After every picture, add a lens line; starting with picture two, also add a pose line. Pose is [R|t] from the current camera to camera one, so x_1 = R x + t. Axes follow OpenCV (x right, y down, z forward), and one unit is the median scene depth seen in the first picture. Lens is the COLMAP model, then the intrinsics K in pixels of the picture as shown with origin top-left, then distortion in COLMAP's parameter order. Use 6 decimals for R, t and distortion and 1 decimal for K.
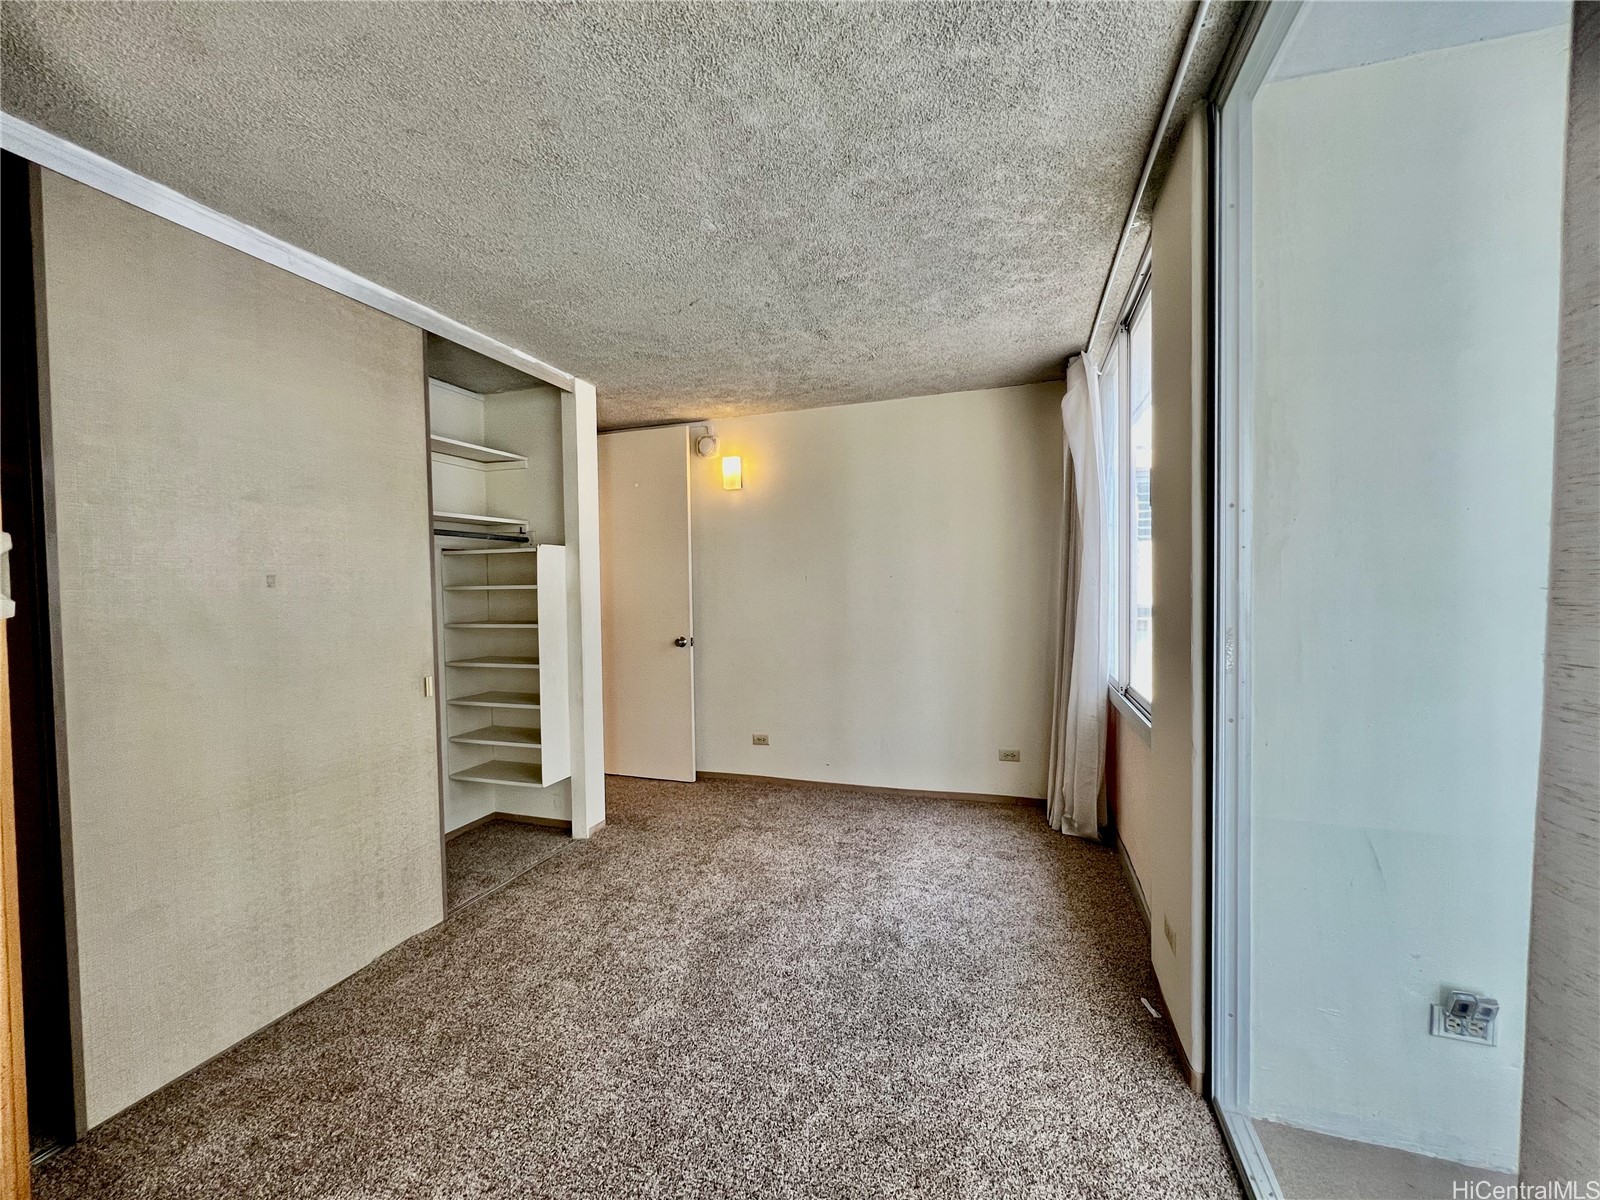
lens RADIAL K [[642.1, 0, 801.5], [0, 642.1, 601.9], [0, 0, 1]] dist [-0.001914, 0.000547]
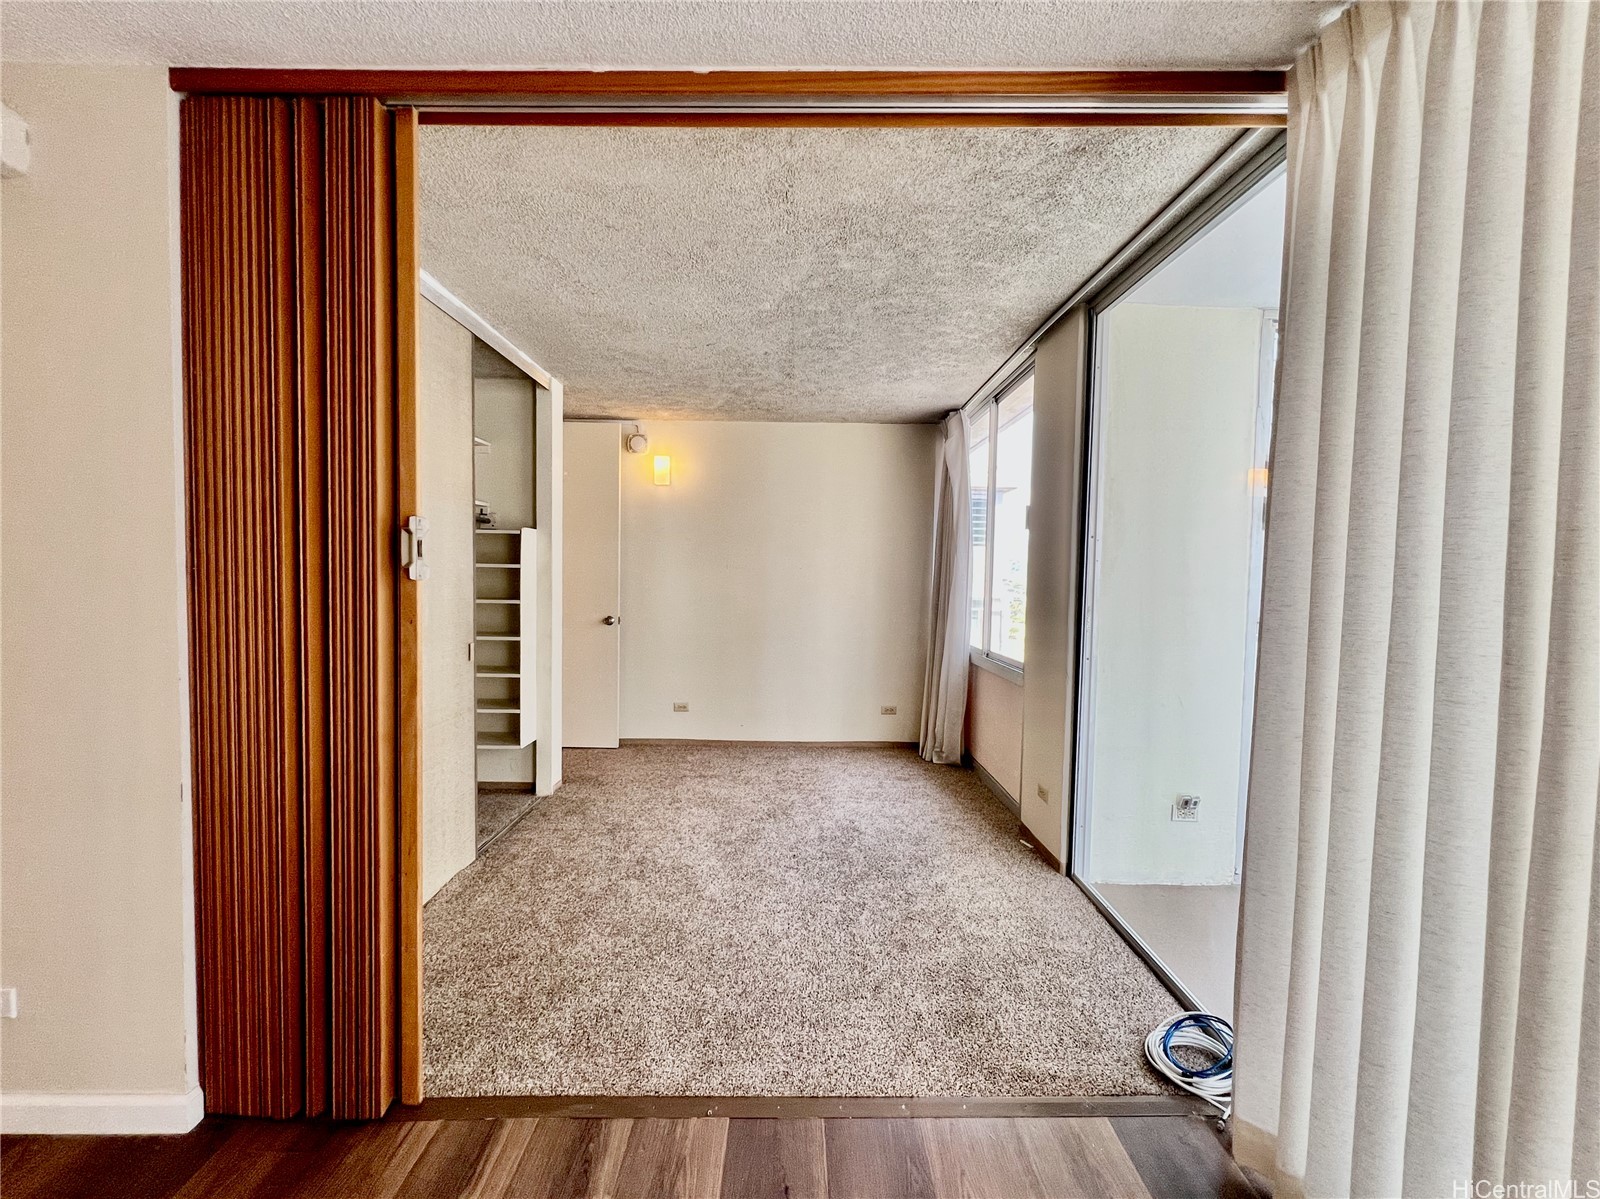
lens RADIAL K [[653.6, 0, 801.7], [0, 653.6, 601.3], [0, 0, 1]] dist [-0.001130, -0.000093]
pose [[0.945931, 0.020088, 0.323746, -0.335650], [-0.024694, 0.999644, 0.010127, 0.014288], [-0.323427, -0.017574, 0.946090, -0.225467]]
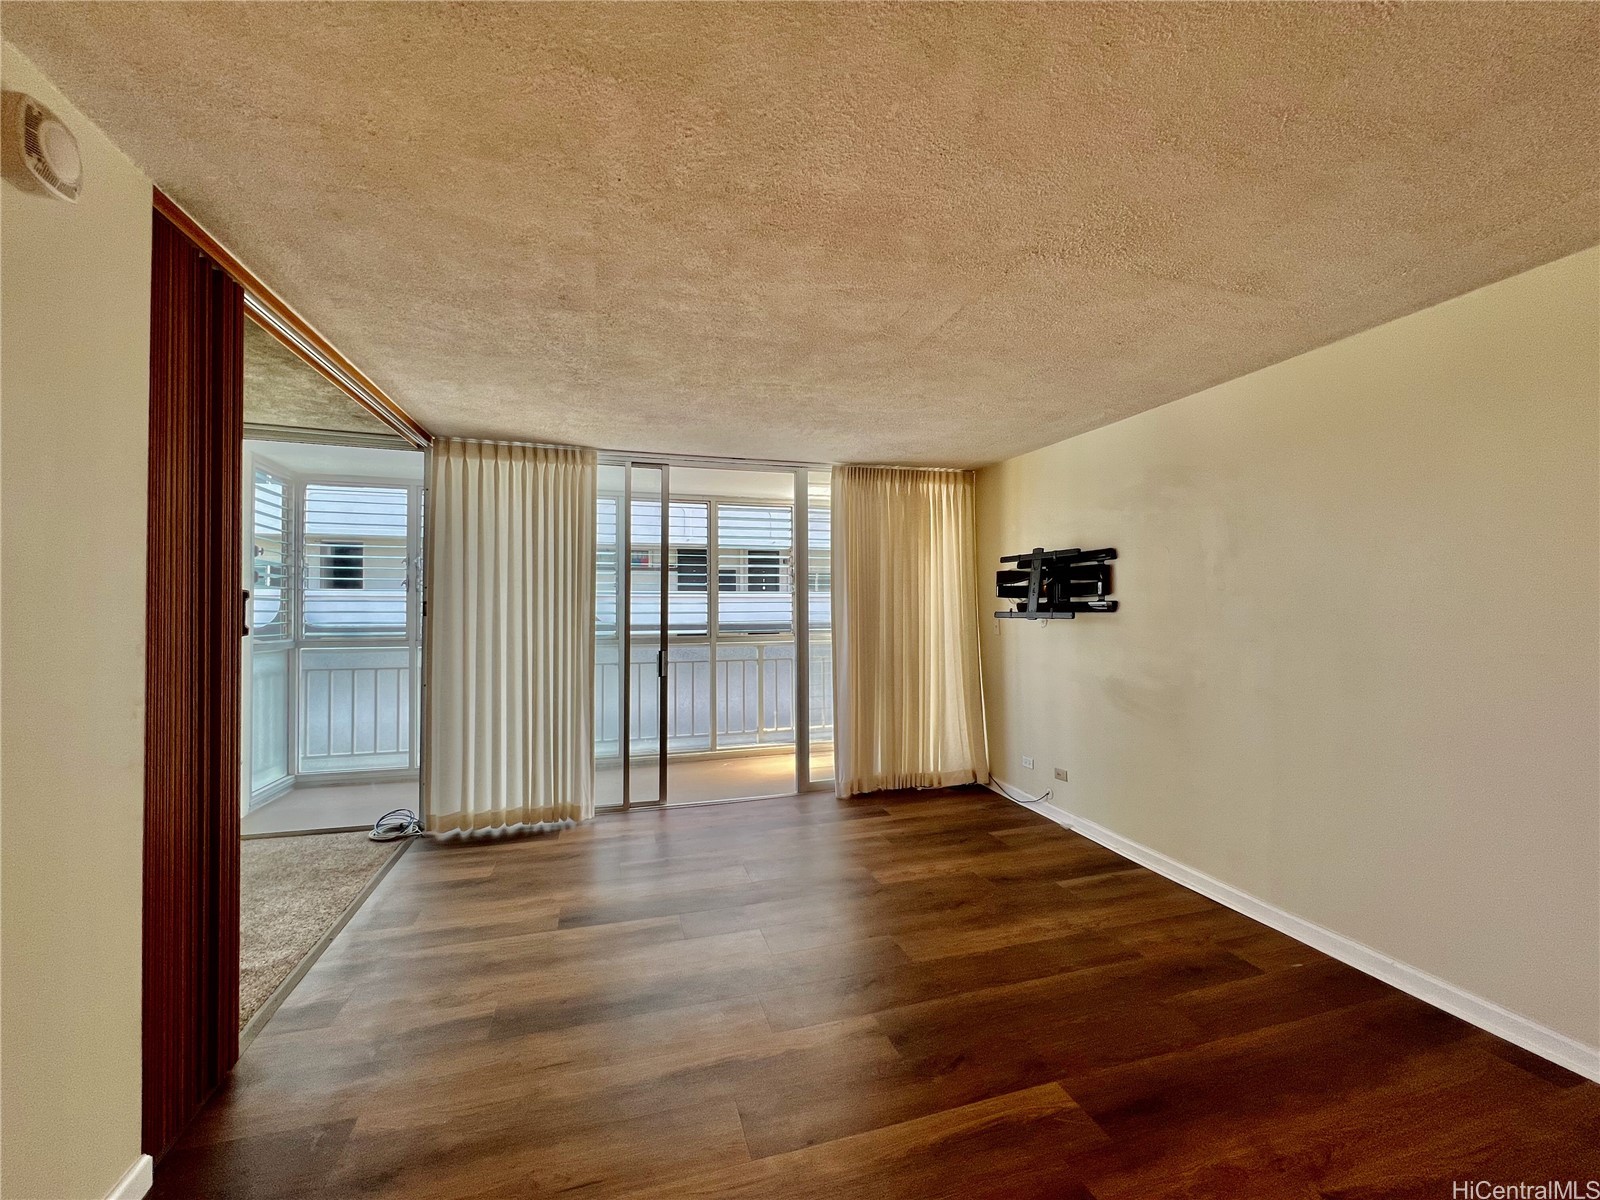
lens RADIAL K [[642.1, 0, 801.5], [0, 642.1, 601.9], [0, 0, 1]] dist [-0.001914, 0.000547]
pose [[-0.573420, 0.030876, 0.818680, -1.345106], [0.034736, 0.999307, -0.013358, 0.002765], [-0.818525, 0.020778, -0.574095, 0.257390]]
